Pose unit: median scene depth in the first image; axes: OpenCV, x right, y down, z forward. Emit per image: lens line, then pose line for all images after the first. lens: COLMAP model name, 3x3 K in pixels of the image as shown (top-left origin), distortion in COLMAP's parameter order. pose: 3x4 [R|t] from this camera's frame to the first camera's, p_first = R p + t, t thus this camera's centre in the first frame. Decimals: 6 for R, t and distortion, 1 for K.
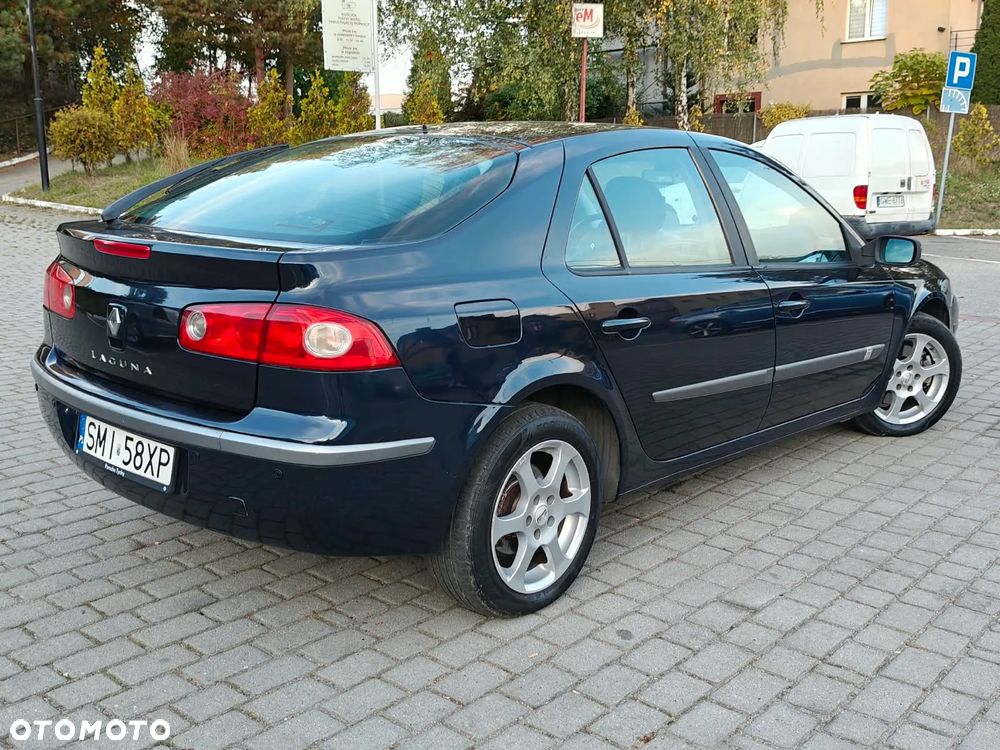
lens RADIAL K [[1000.2, 0, 500.0], [0, 1000.2, 375.0], [0, 0, 1]] dist [0.110384, -0.279339]
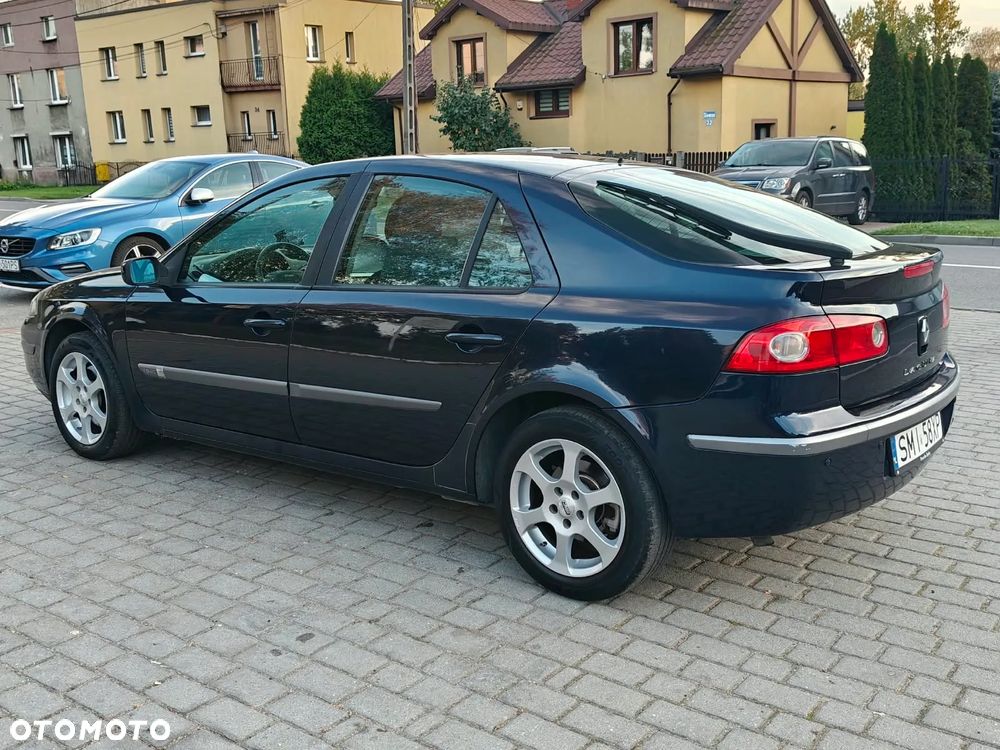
lens RADIAL K [[1014.0, 0, 484.3], [0, 1014.0, 371.4], [0, 0, 1]] dist [0.198419, -0.572480]
pose [[-0.044883, -0.212568, 0.976115, -1.458766], [0.218483, 0.951357, 0.217223, -0.361943], [-0.974808, 0.223014, 0.003743, 1.419801]]
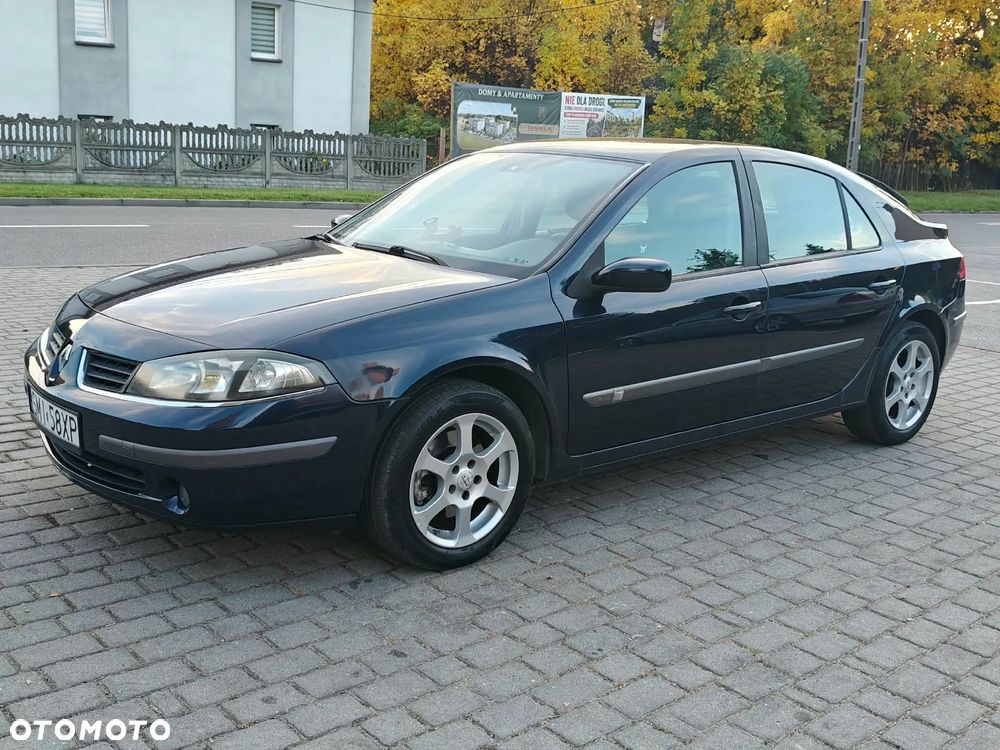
lens RADIAL K [[1007.8, 0, 514.1], [0, 1007.8, 374.9], [0, 0, 1]] dist [0.103068, -0.265724]
pose [[-0.987407, -0.080188, 0.136369, 0.011278], [-0.020609, 0.919872, 0.391678, -0.610940], [-0.156850, 0.383935, -0.909941, 2.989167]]
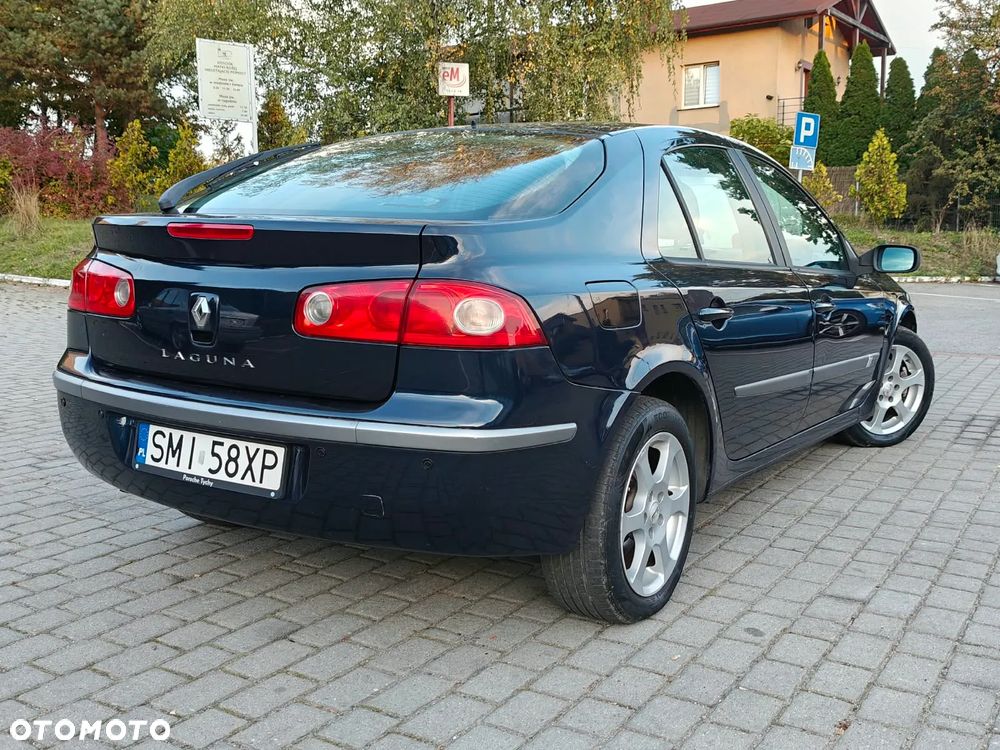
lens RADIAL K [[1000.8, 0, 498.2], [0, 1000.8, 383.2], [0, 0, 1]] dist [0.120164, -0.313364]
pose [[0.987543, -0.027127, 0.154995, -0.245963], [0.035735, 0.997954, -0.053025, 0.062579], [-0.153240, 0.057903, 0.986491, 0.078141]]
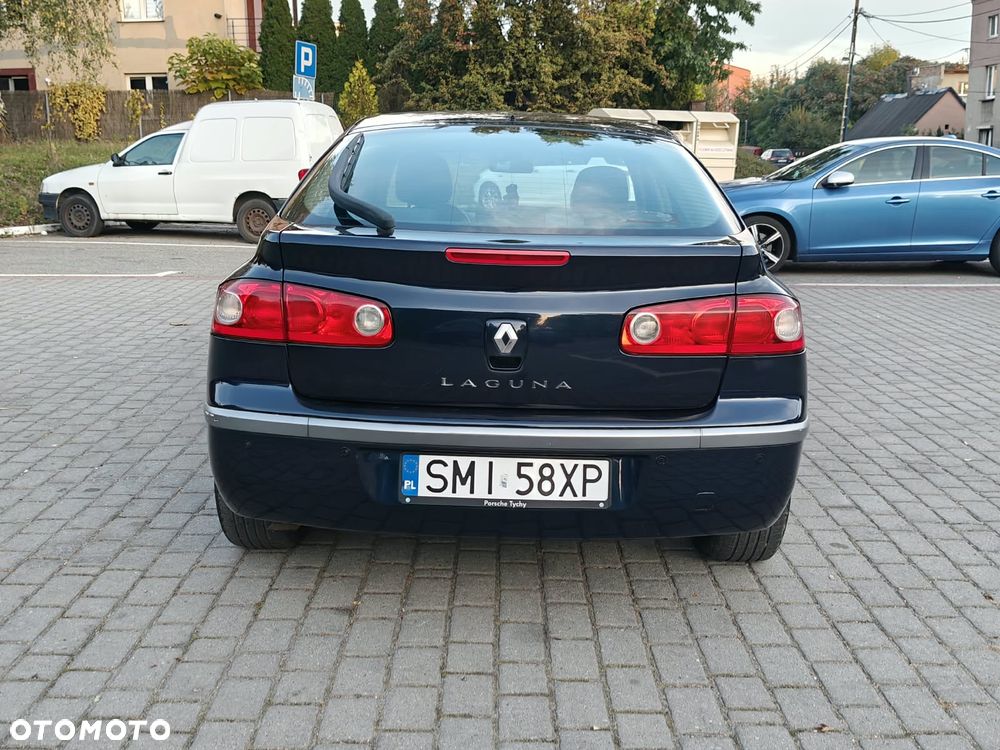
lens RADIAL K [[1010.6, 0, 497.5], [0, 1010.6, 362.2], [0, 0, 1]] dist [0.140111, -0.341274]
pose [[0.753668, -0.132531, 0.643755, -0.908686], [0.130088, 0.990162, 0.051547, -0.074128], [-0.644253, 0.044895, 0.763494, 0.301773]]
